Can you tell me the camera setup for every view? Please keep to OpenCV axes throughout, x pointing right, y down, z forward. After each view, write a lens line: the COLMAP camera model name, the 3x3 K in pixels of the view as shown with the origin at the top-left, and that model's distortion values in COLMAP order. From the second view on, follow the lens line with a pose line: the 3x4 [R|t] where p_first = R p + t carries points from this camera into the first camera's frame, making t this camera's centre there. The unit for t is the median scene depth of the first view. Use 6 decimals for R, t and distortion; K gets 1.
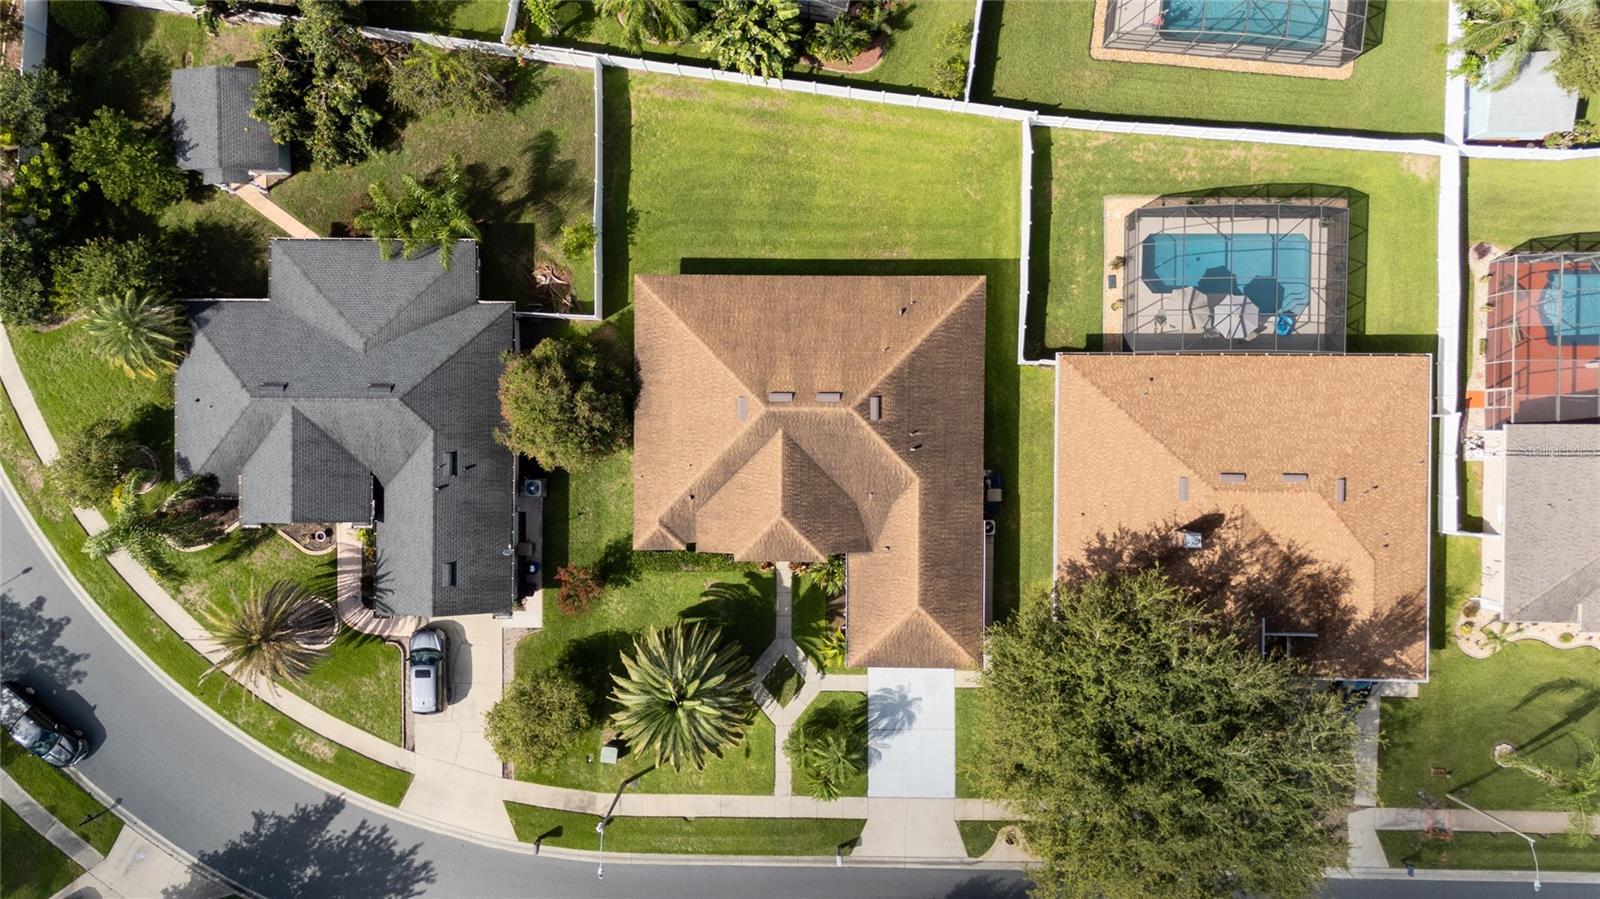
lens RADIAL K [[1146.4, 0, 790.3], [0, 1146.4, 463.3], [0, 0, 1]] dist [-0.000821, -0.001359]
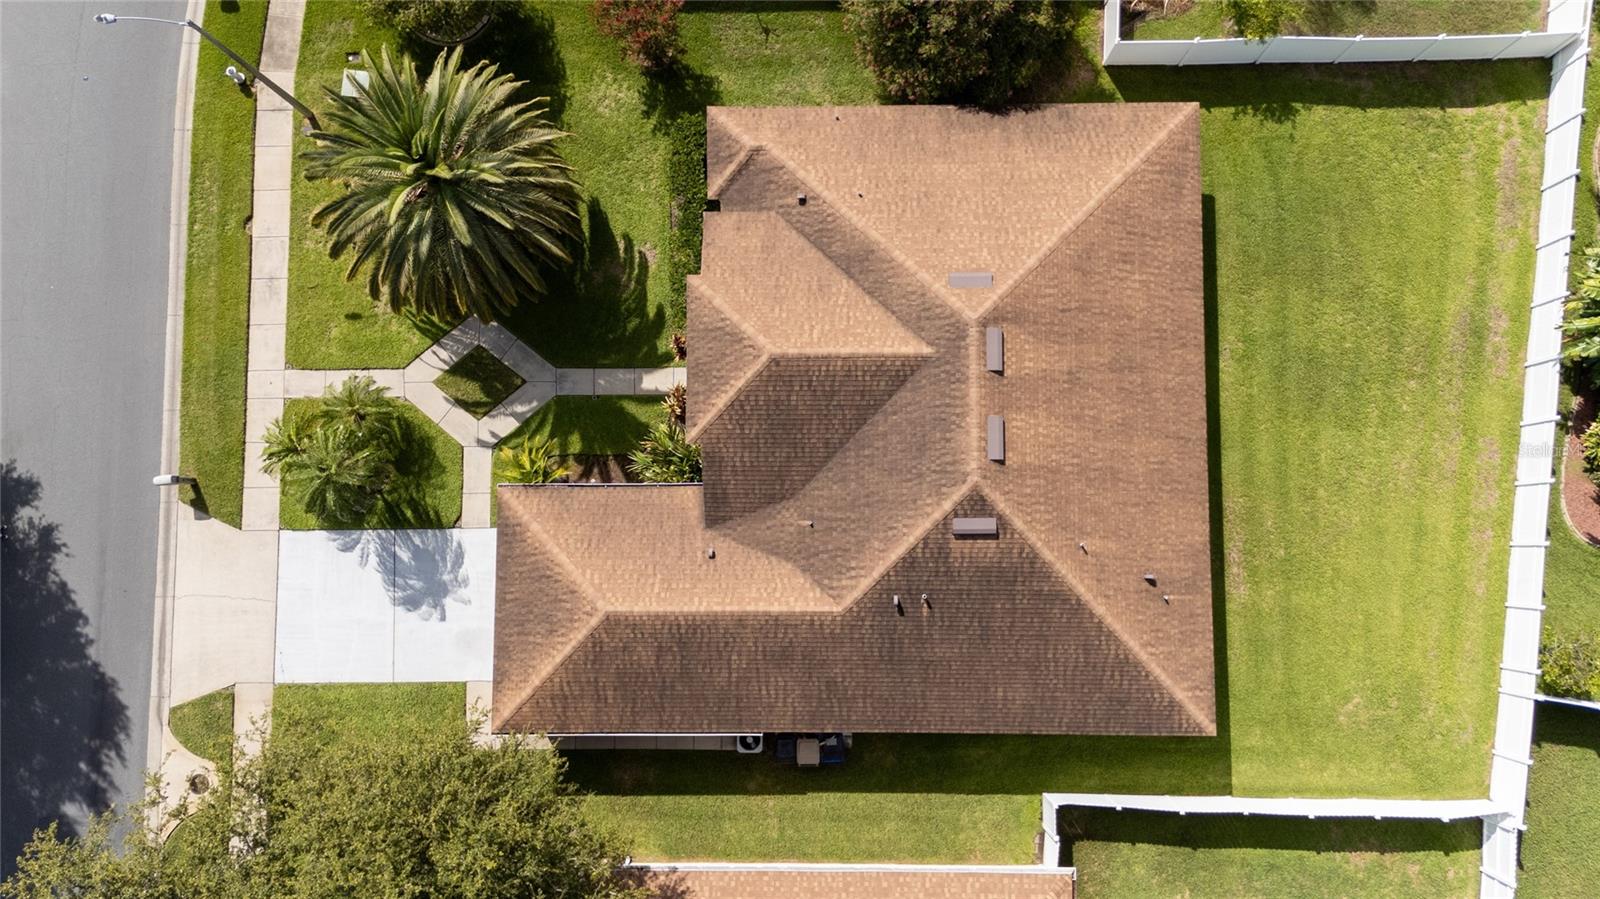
lens RADIAL K [[1146.4, 0, 790.3], [0, 1146.4, 463.3], [0, 0, 1]] dist [-0.000821, -0.001359]
pose [[0.006862, 0.999016, -0.043814, 0.062933], [-0.999948, 0.007186, 0.007234, 0.031343], [0.007542, 0.043762, 0.999014, 0.439266]]
